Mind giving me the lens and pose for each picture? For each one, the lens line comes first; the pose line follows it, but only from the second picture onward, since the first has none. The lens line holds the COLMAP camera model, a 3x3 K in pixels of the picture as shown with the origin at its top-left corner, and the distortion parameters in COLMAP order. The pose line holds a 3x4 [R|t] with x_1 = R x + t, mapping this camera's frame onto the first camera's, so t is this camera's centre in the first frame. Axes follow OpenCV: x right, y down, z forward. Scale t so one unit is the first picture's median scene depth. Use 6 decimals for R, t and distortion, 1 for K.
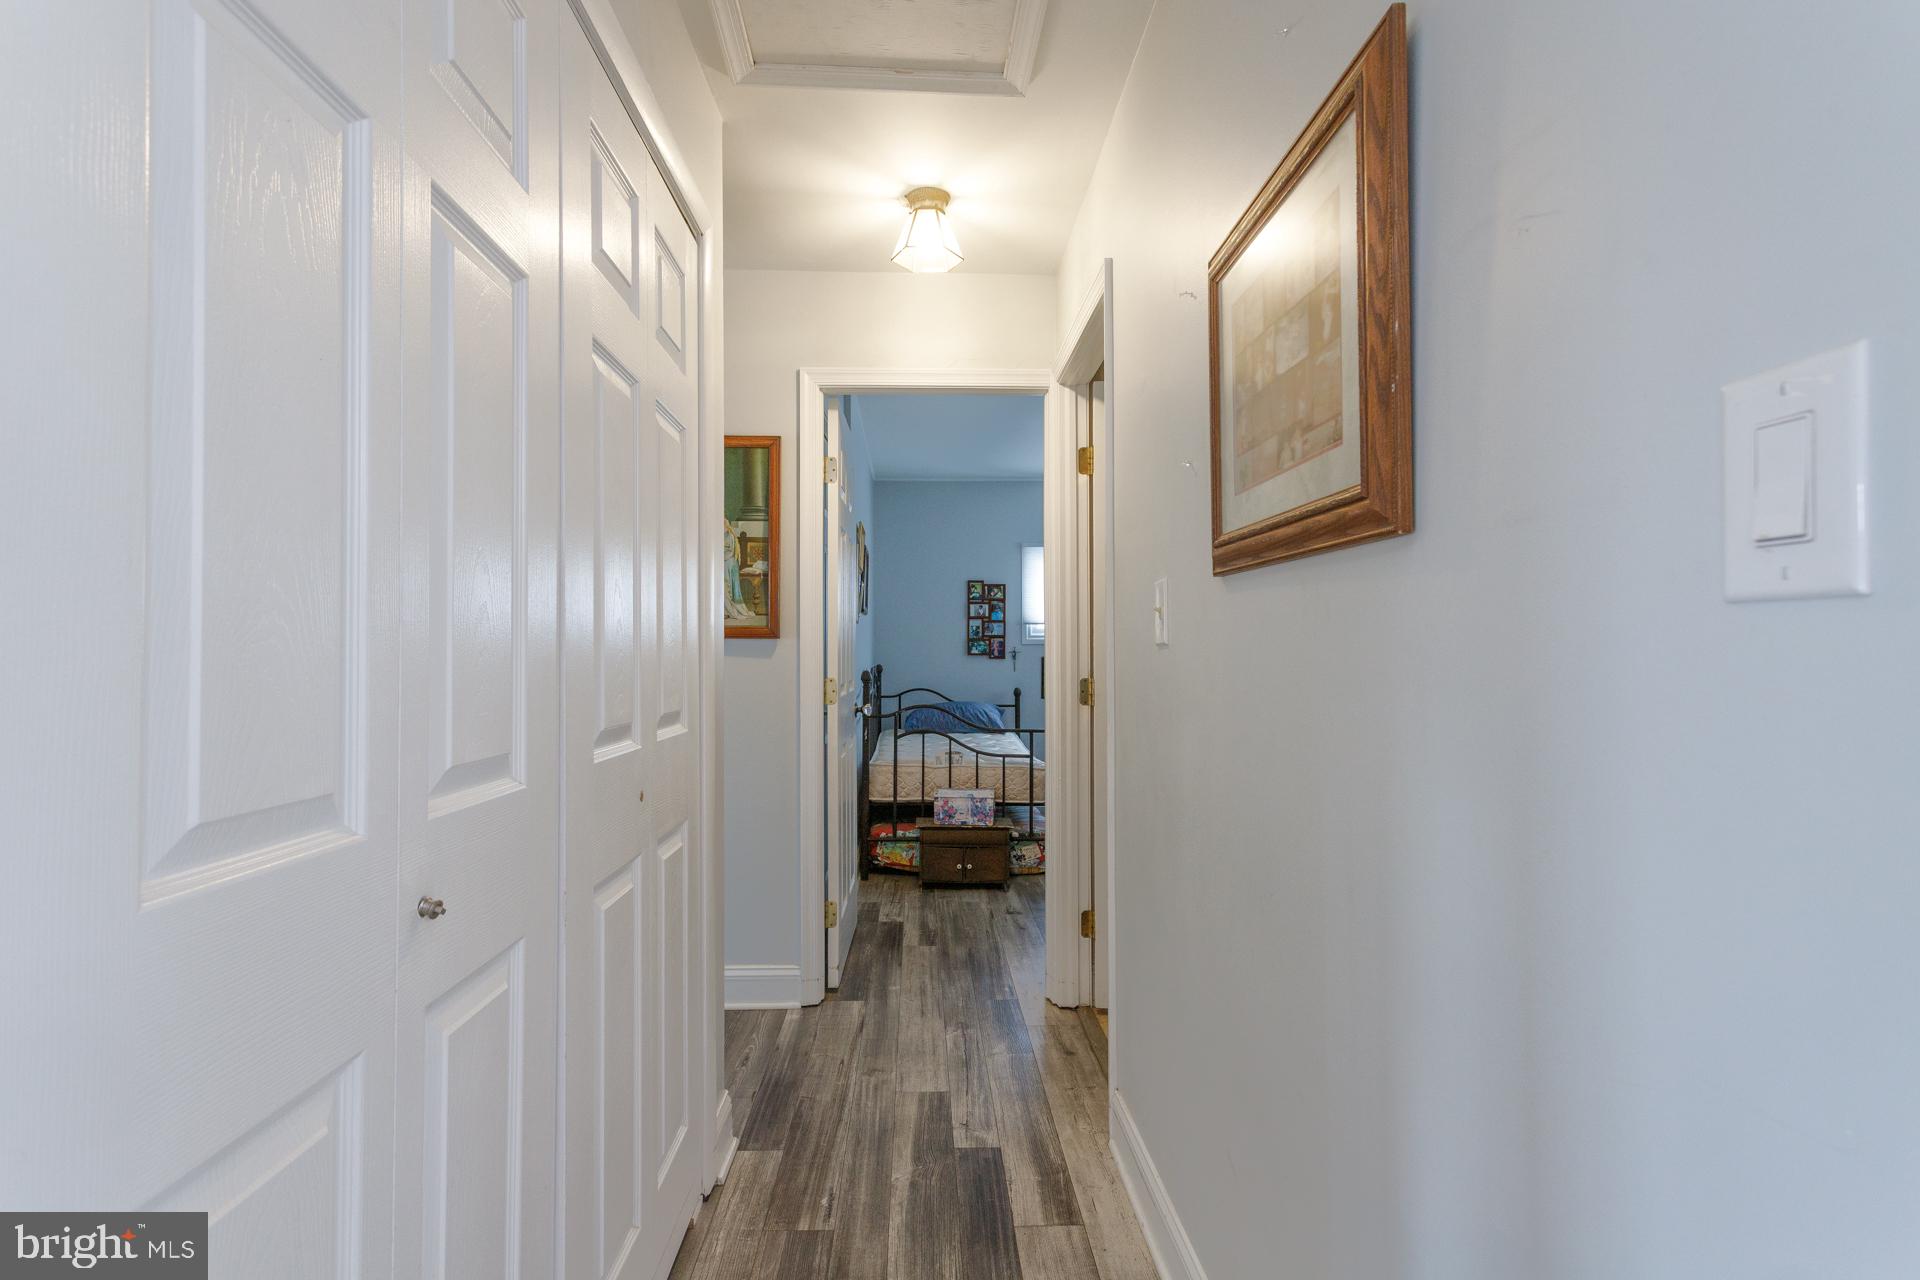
lens RADIAL K [[929.9, 0, 959.5], [0, 929.9, 638.4], [0, 0, 1]] dist [0.003283, 0.000104]
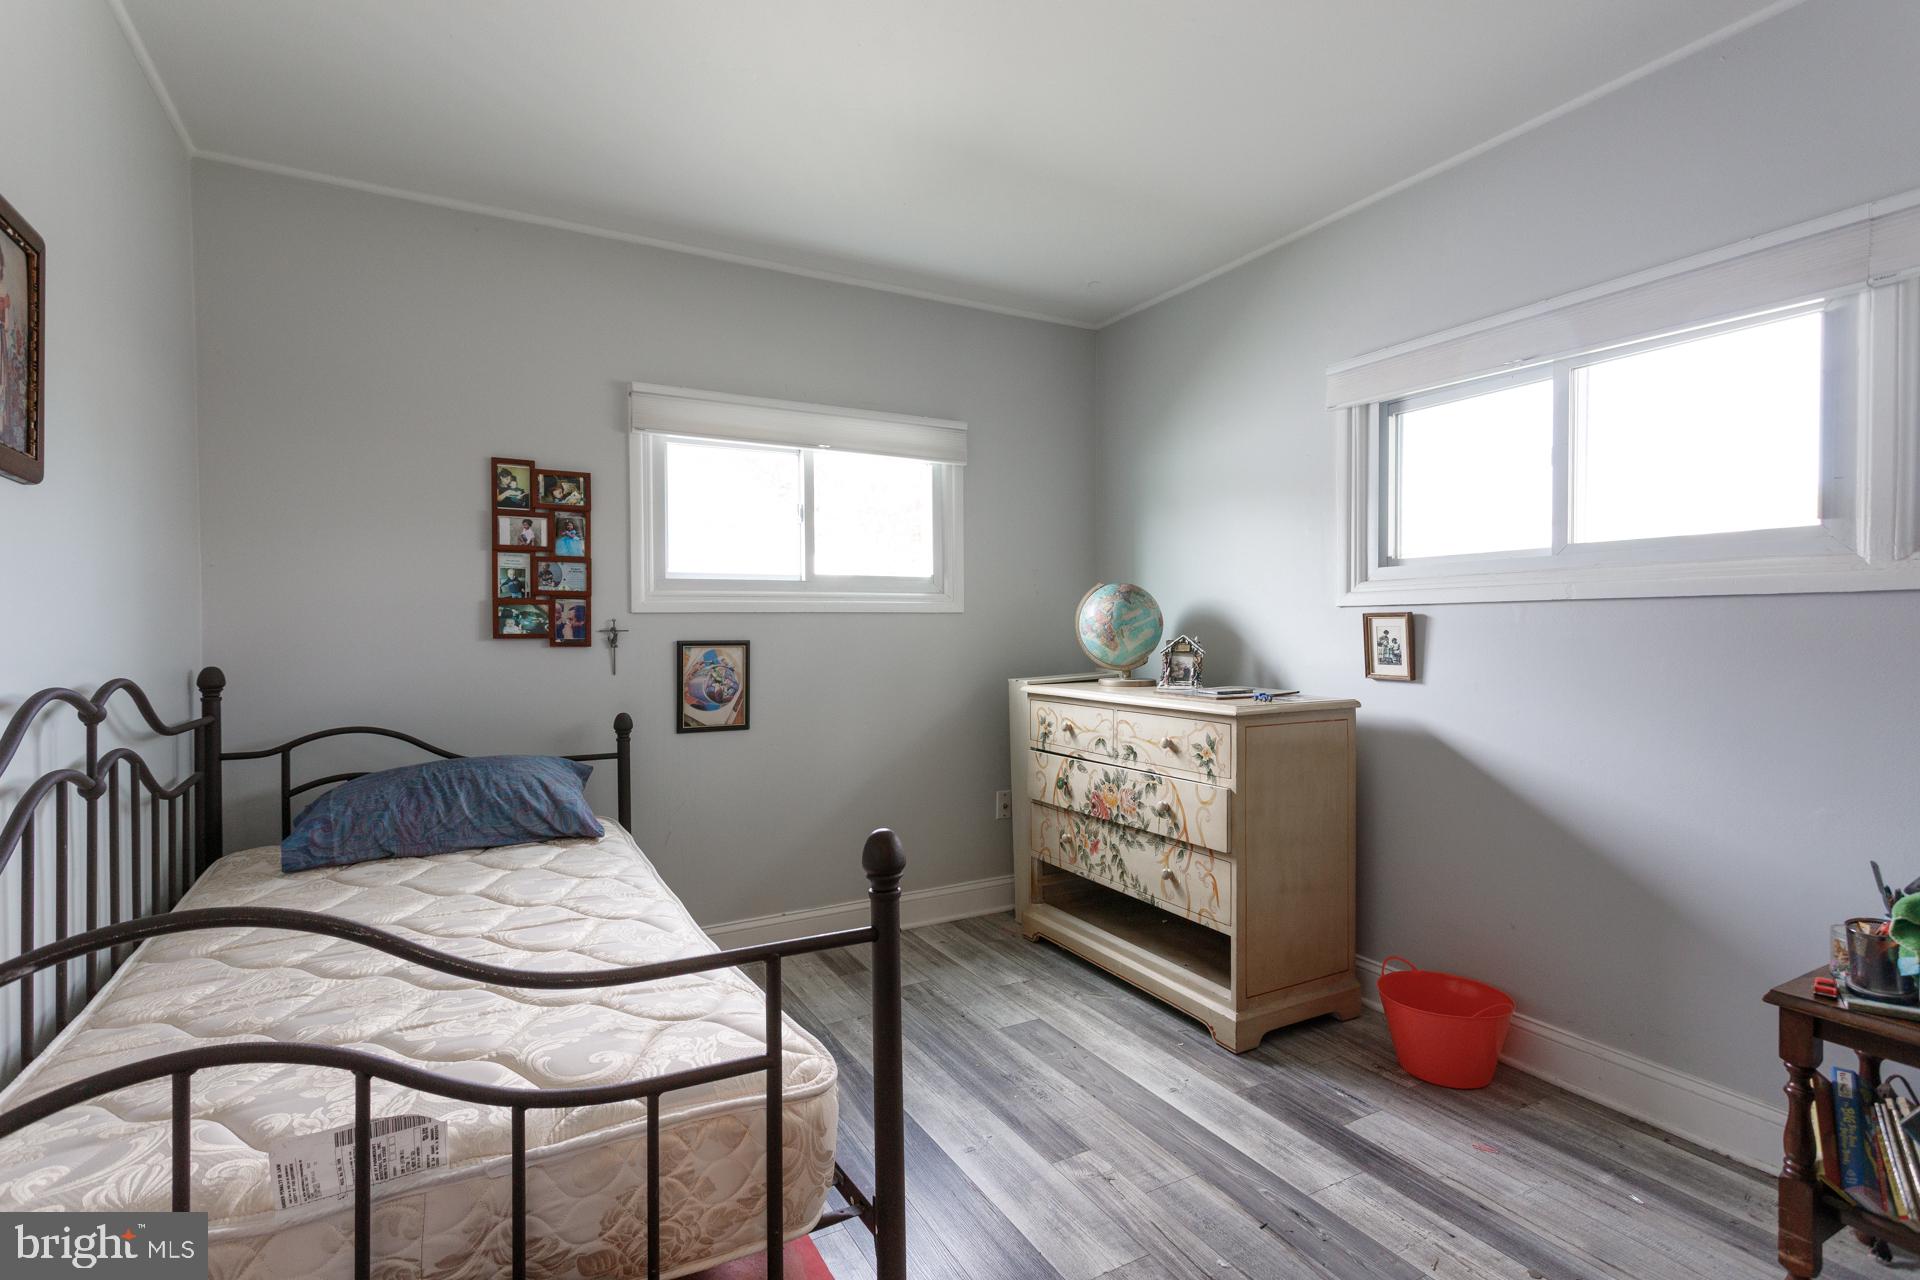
lens RADIAL K [[929.9, 0, 968.4], [0, 929.9, 633.4], [0, 0, 1]] dist [0.003283, 0.000104]
pose [[0.892687, -0.007942, 0.450607, 0.011054], [0.003464, 0.999936, 0.010762, 0.011859], [-0.450663, -0.008046, 0.892658, 0.537031]]
